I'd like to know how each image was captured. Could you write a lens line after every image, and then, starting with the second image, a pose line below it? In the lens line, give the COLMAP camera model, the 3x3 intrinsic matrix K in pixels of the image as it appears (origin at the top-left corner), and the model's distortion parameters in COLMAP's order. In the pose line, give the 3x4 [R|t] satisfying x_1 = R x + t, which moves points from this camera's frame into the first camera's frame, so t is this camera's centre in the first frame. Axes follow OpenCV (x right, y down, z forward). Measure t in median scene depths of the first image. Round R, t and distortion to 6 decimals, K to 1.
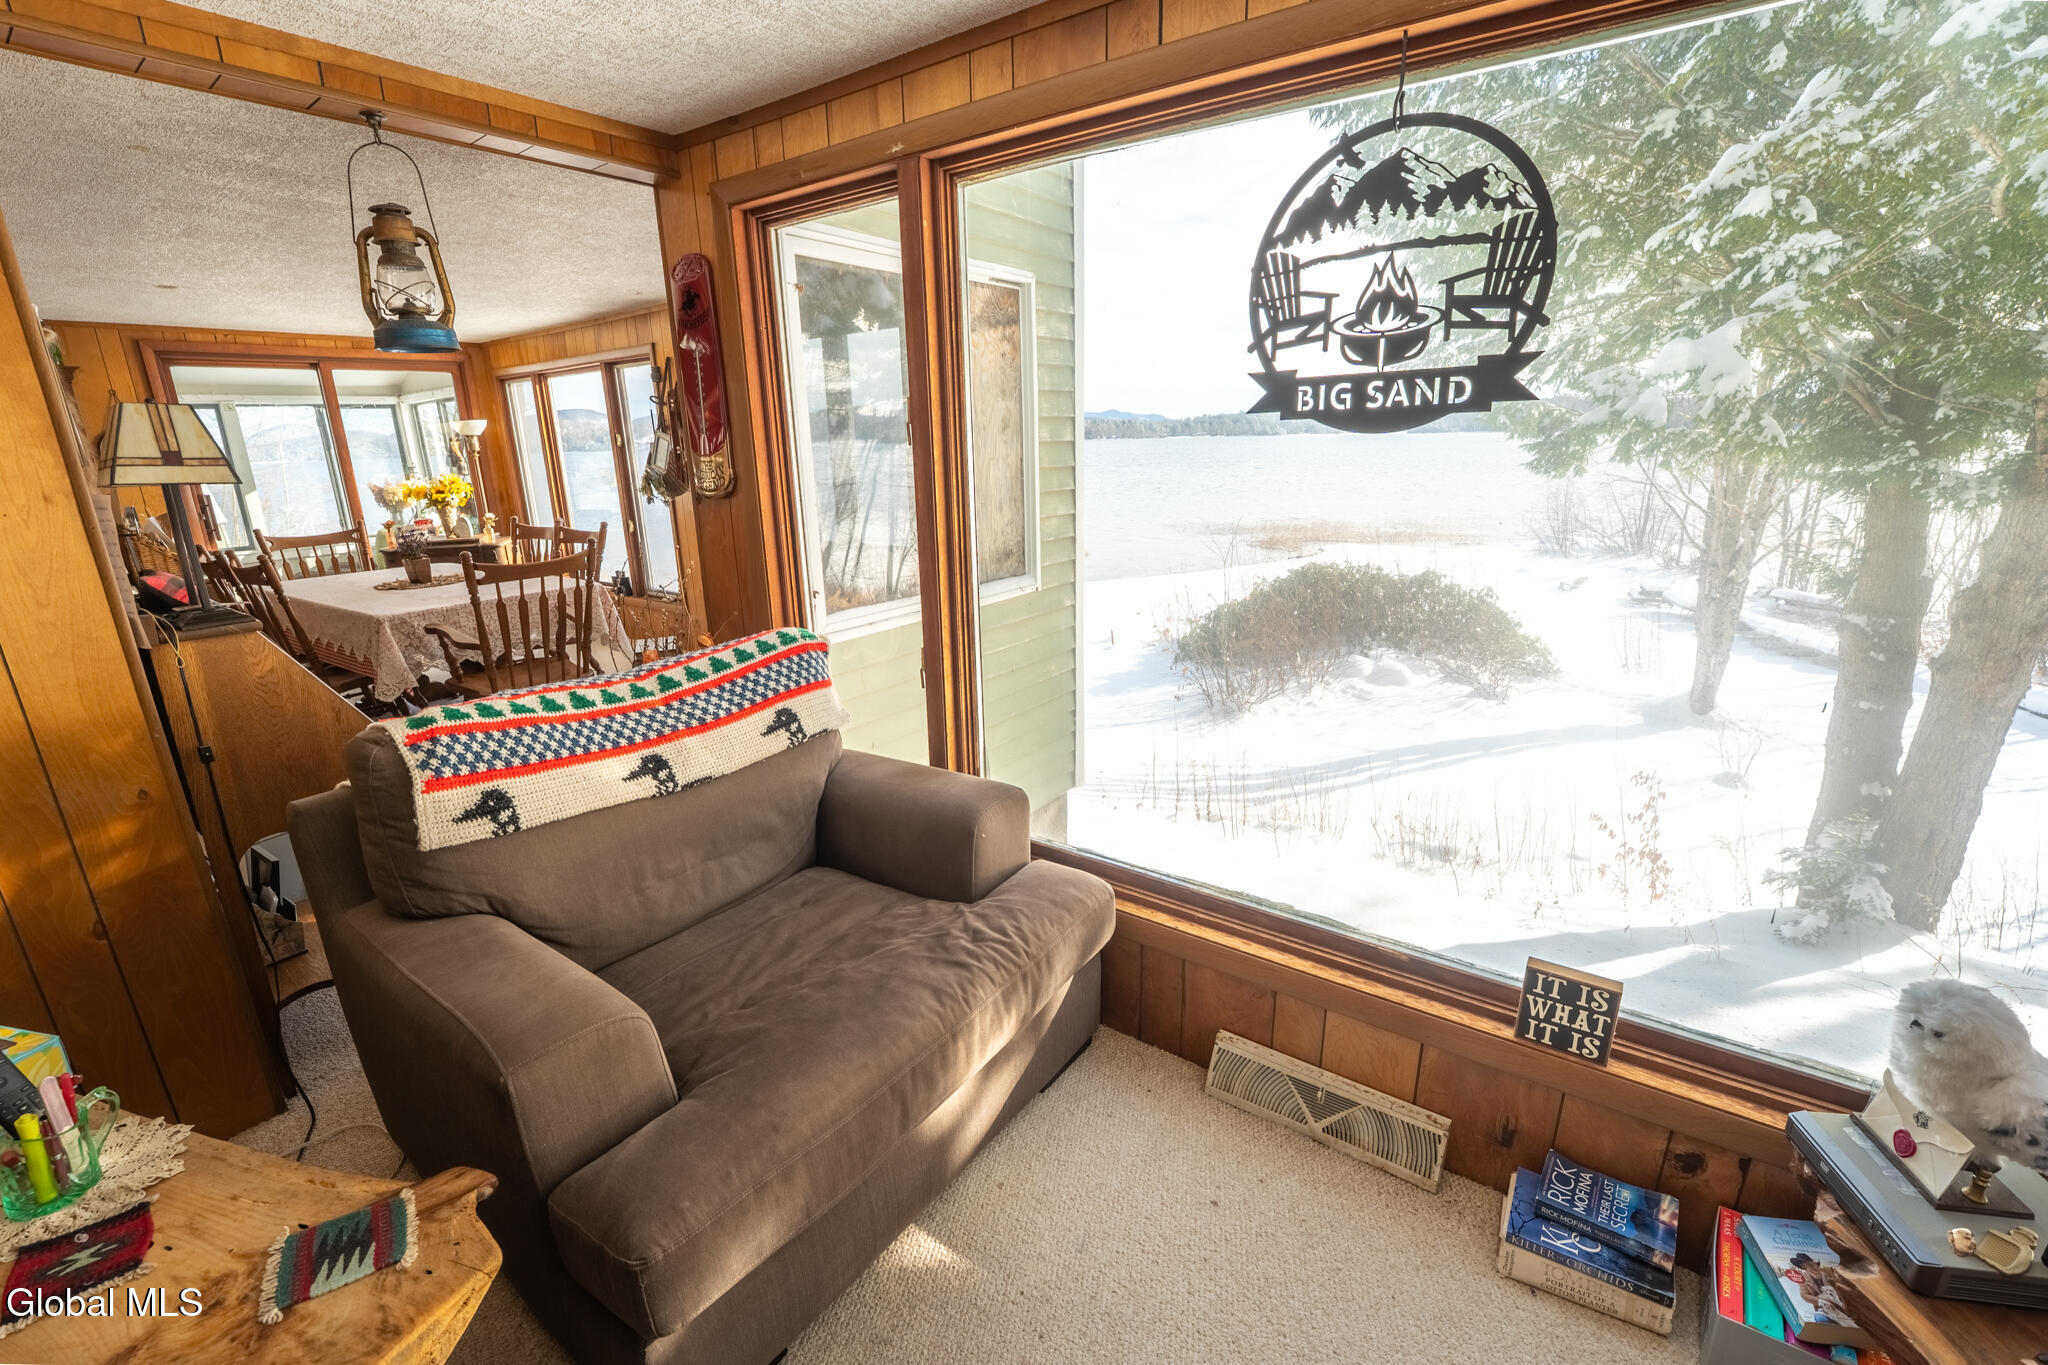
lens RADIAL K [[856.1, 0, 1023.6], [0, 856.1, 689.2], [0, 0, 1]] dist [-0.023502, -0.000037]
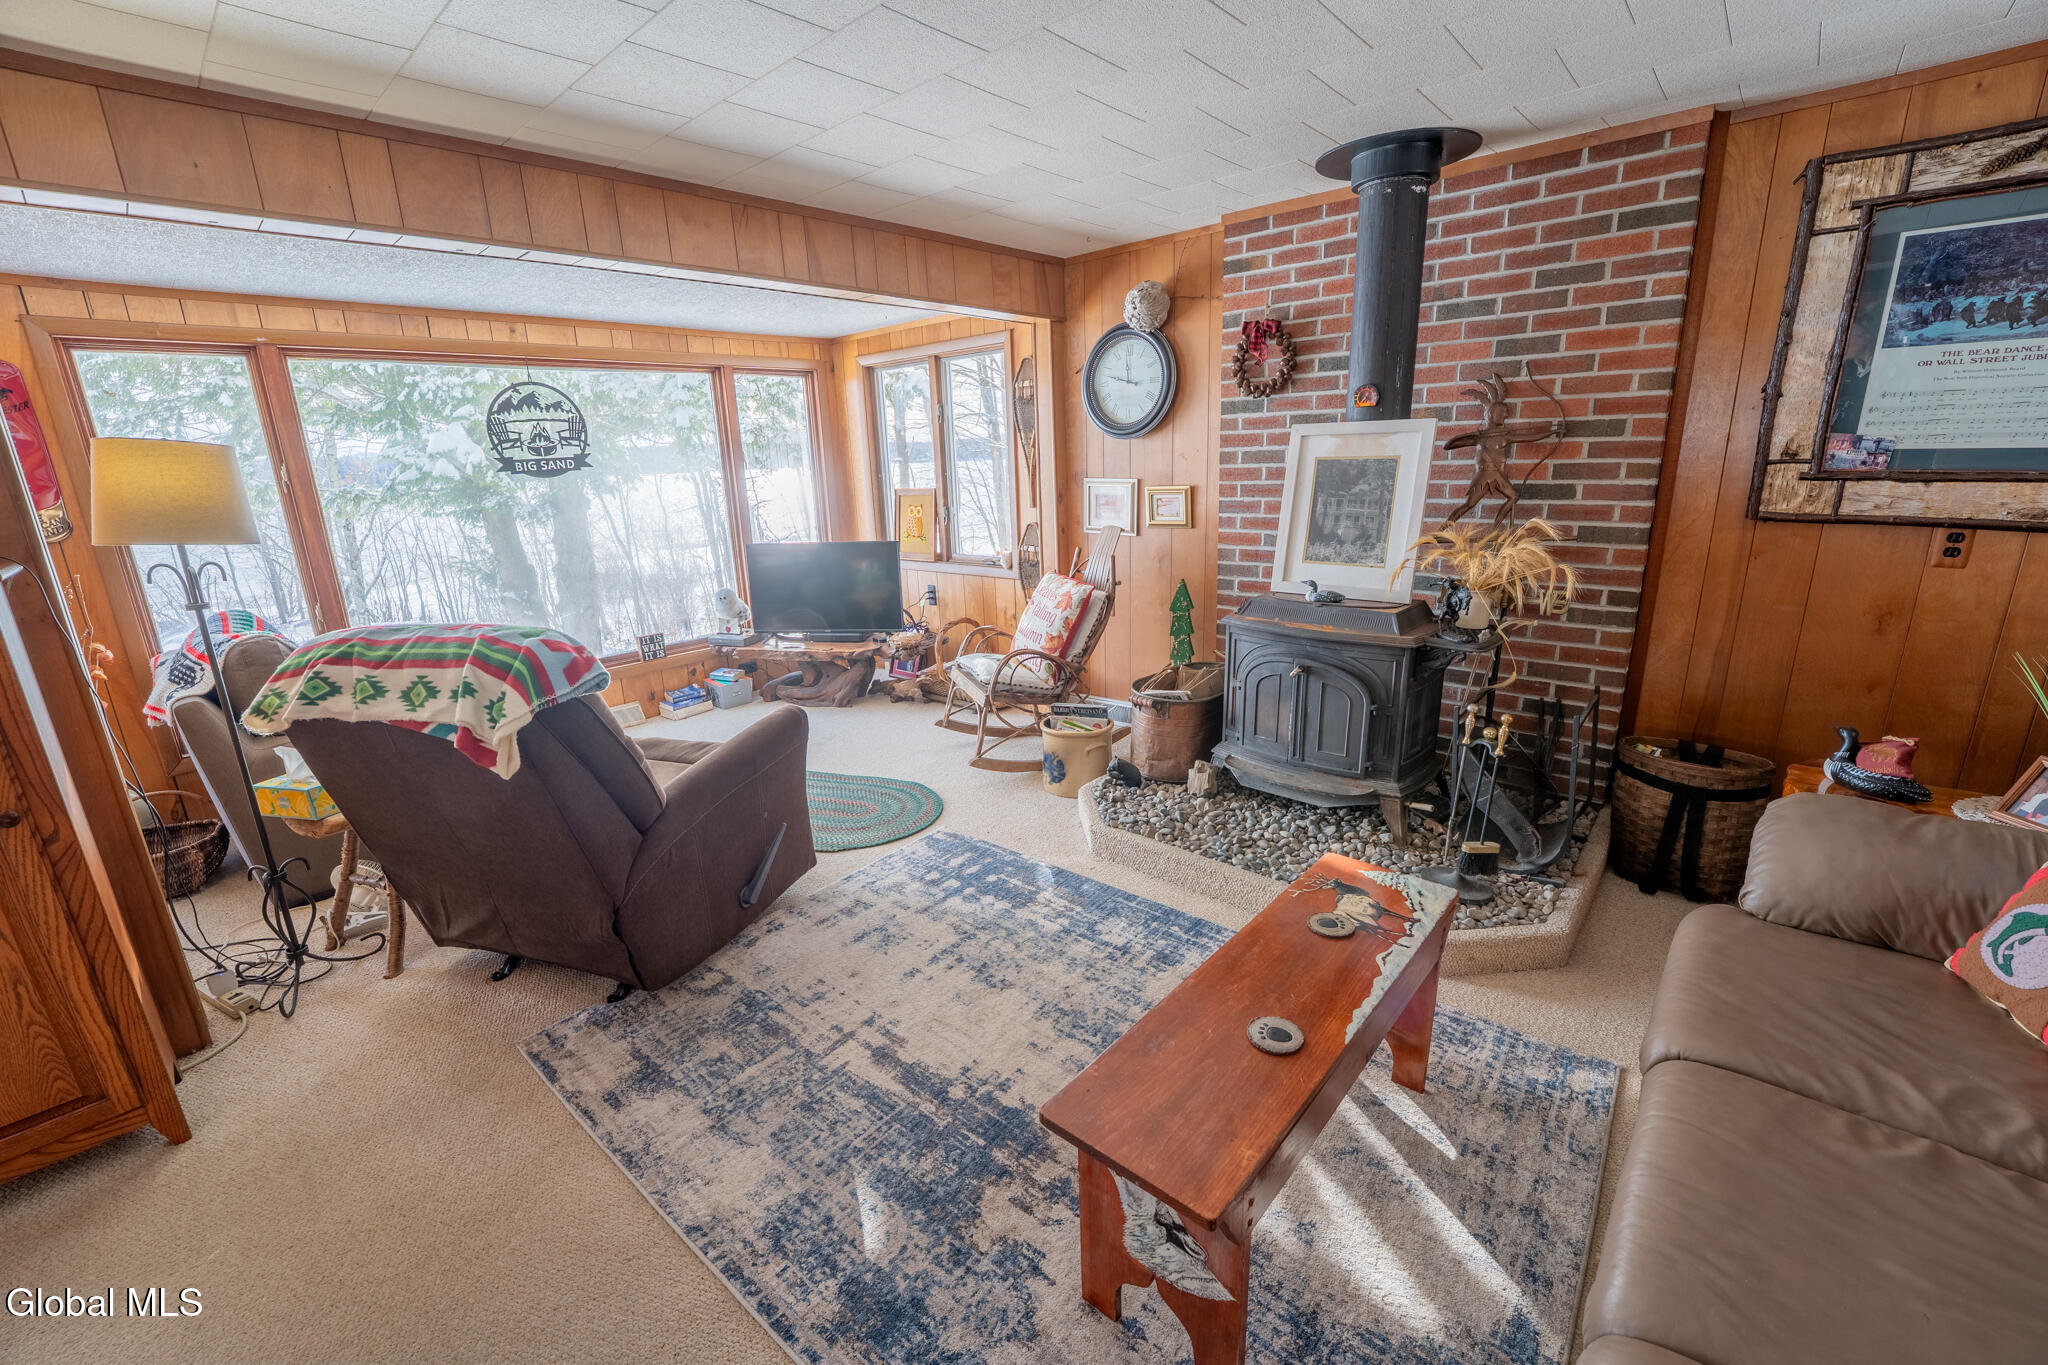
lens RADIAL K [[832.3, 0, 1022.3], [0, 832.3, 689.3], [0, 0, 1]] dist [-0.031615, 0.004641]
pose [[0.104160, -0.251304, 0.962287, -1.708300], [0.312842, 0.926716, 0.208152, 0.225851], [-0.944076, 0.279363, 0.175145, -0.642774]]
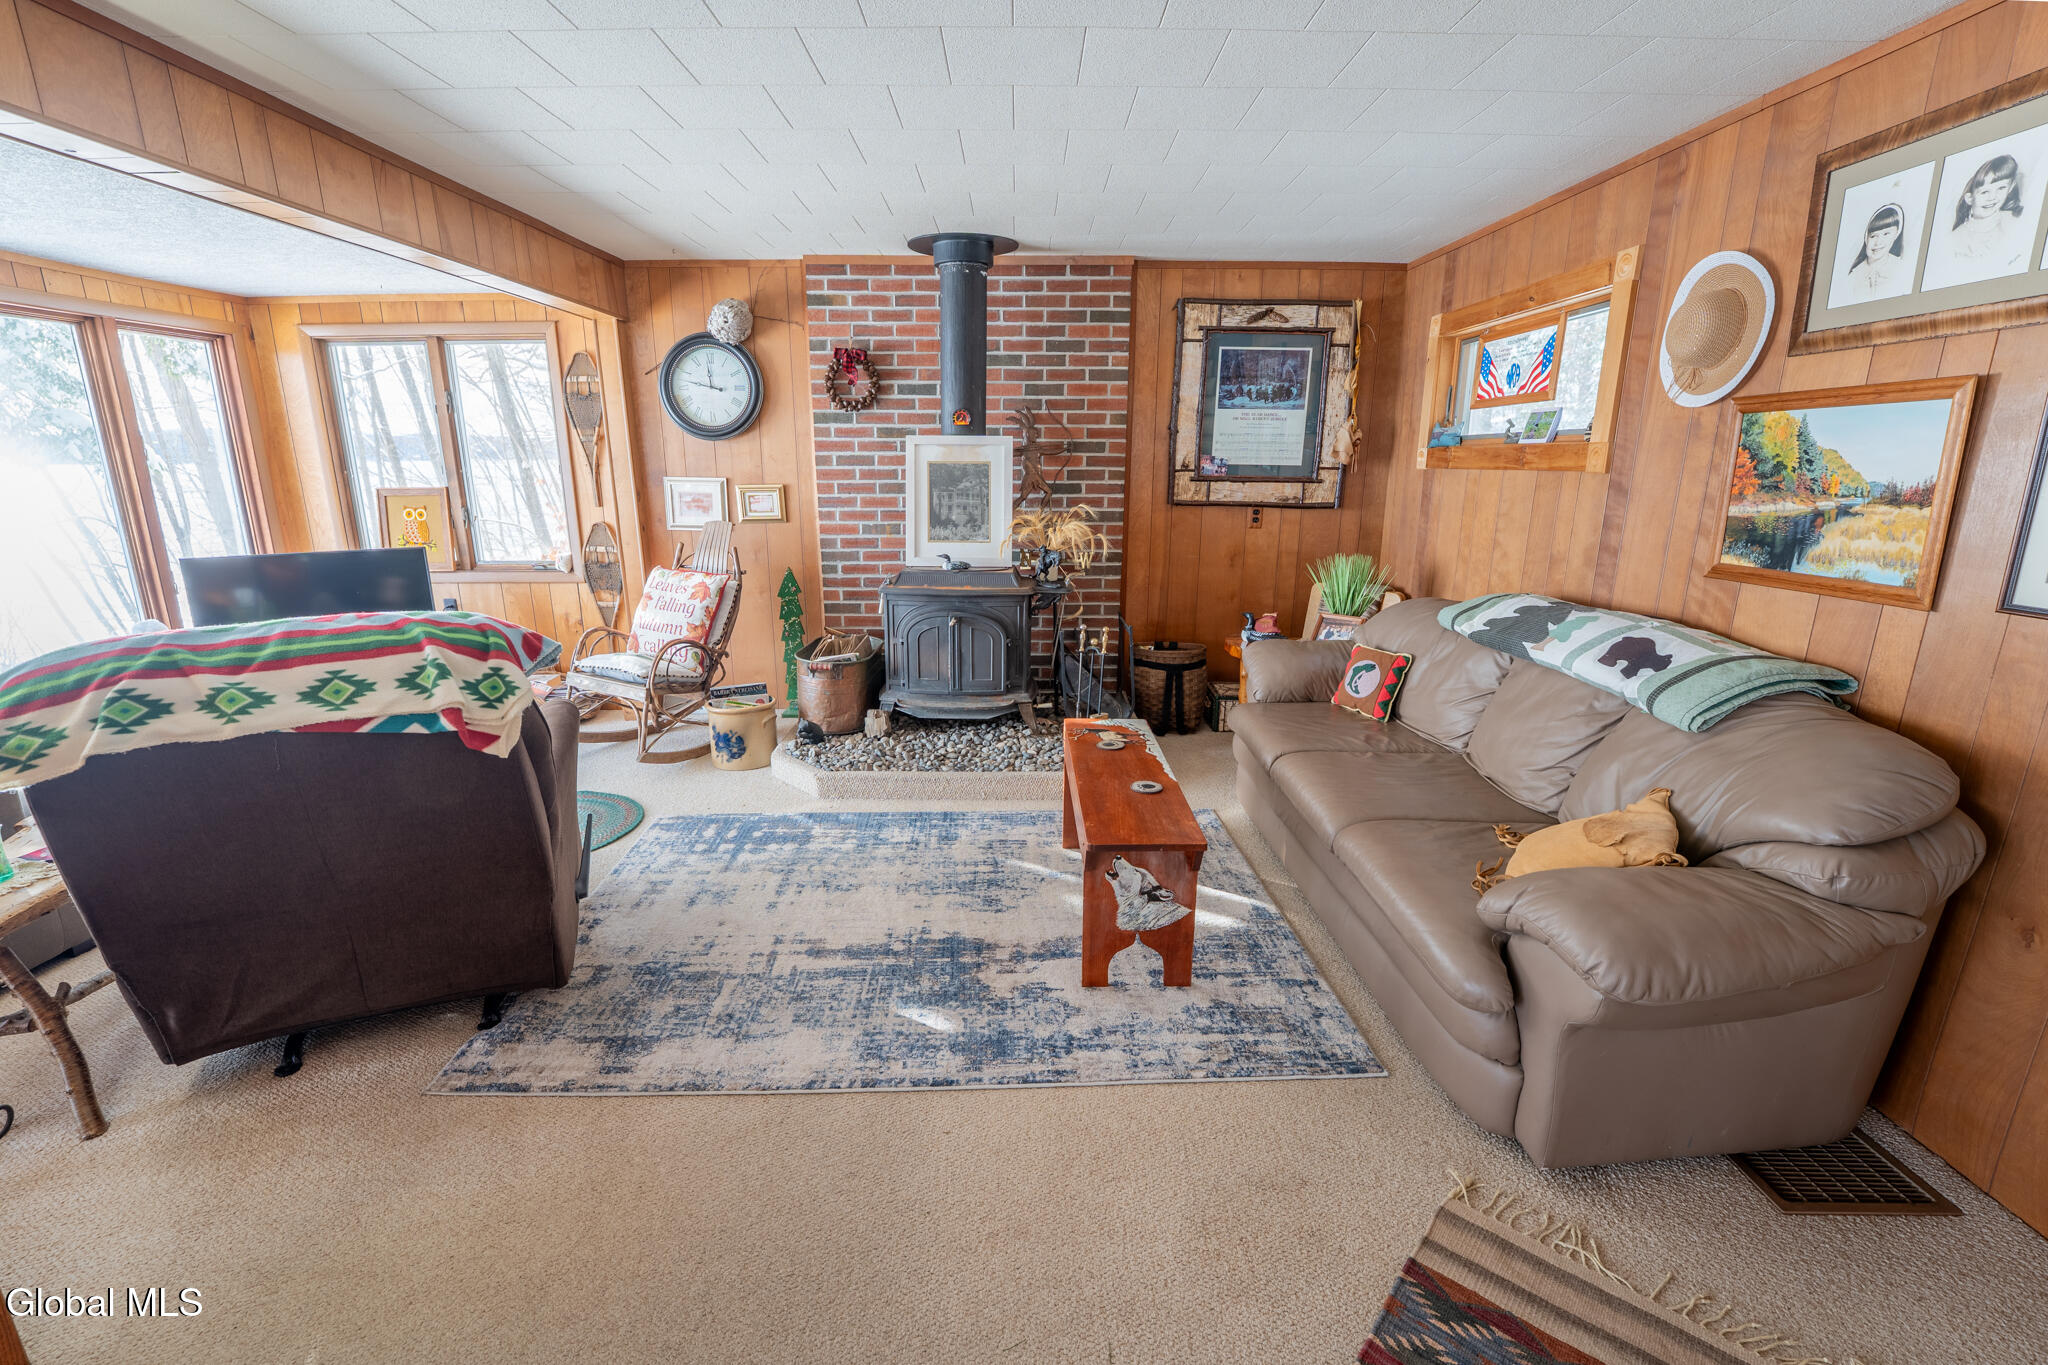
lens RADIAL K [[874.7, 0, 1017.7], [0, 874.7, 689.7], [0, 0, 1]] dist [-0.024693, 0.000117]
pose [[-0.591472, -0.188097, 0.784079, -1.940272], [0.237643, 0.888553, 0.392427, 0.044853], [-0.770511, 0.418441, -0.480854, 0.019085]]
